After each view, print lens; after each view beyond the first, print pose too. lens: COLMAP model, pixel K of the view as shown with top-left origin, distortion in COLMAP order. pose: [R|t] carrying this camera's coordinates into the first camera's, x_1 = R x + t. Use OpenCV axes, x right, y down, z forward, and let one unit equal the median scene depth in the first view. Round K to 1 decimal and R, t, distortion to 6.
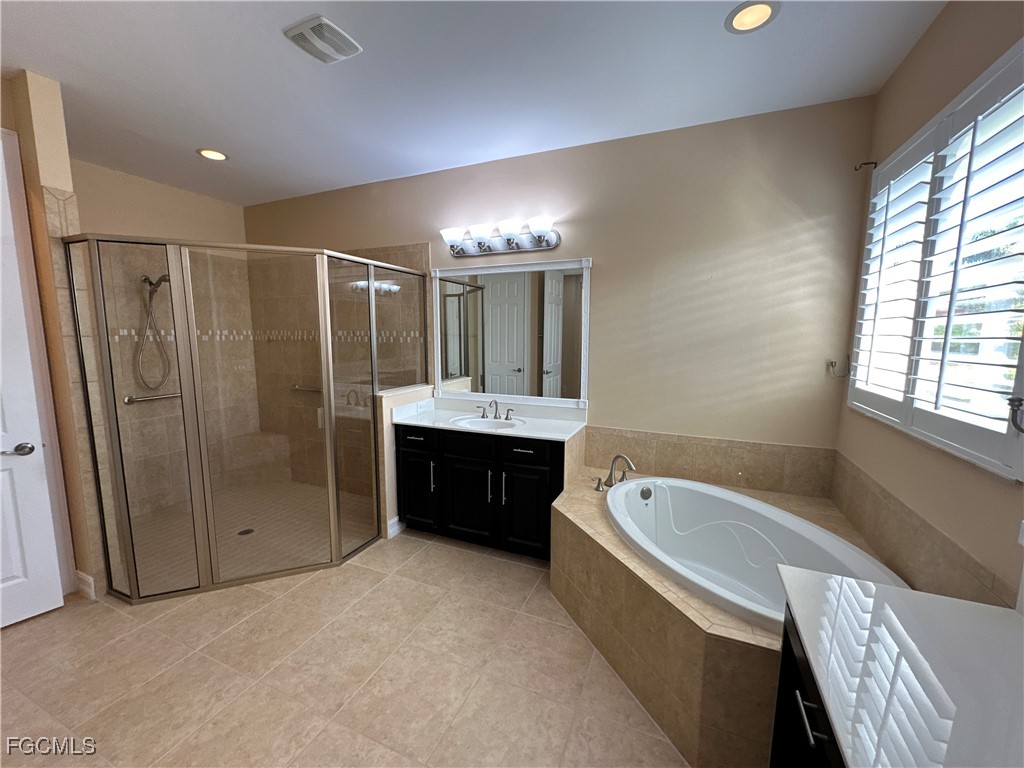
lens RADIAL K [[411.6, 0, 513.5], [0, 411.6, 378.6], [0, 0, 1]] dist [0.014204, 0.000114]
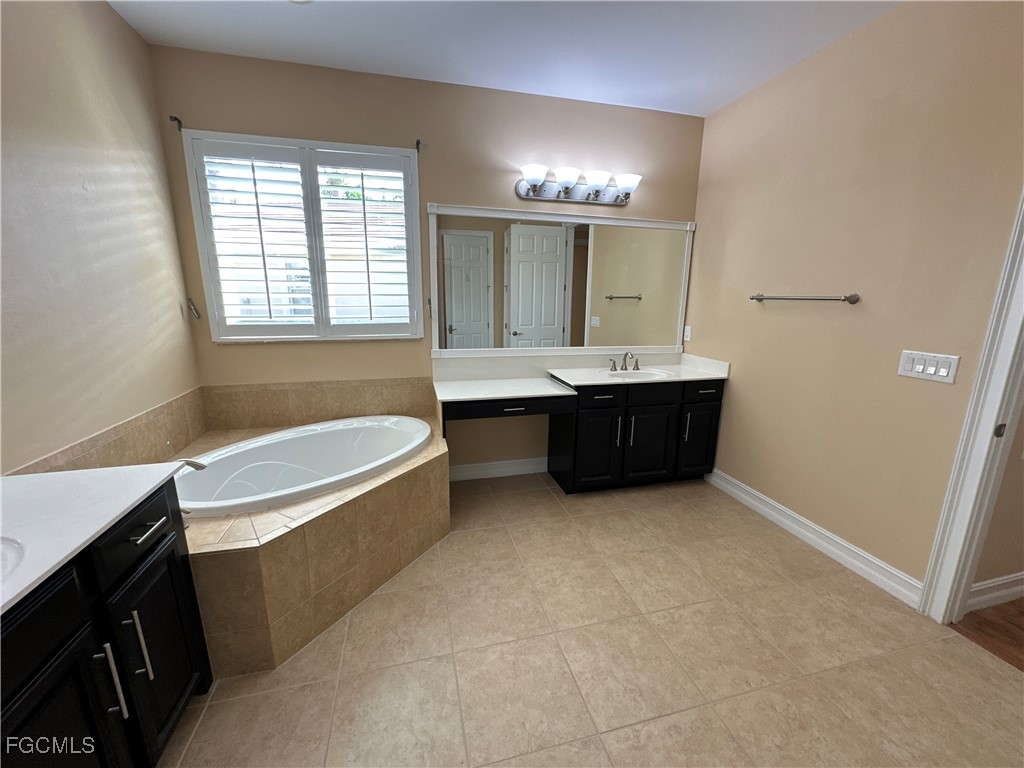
lens RADIAL K [[411.6, 0, 511.1], [0, 411.6, 390.1], [0, 0, 1]] dist [0.014204, 0.000114]
pose [[-0.608416, -0.185035, 0.771746, -0.816314], [0.080404, 0.953064, 0.291896, -0.102850], [-0.789535, 0.239646, -0.564982, 1.394639]]
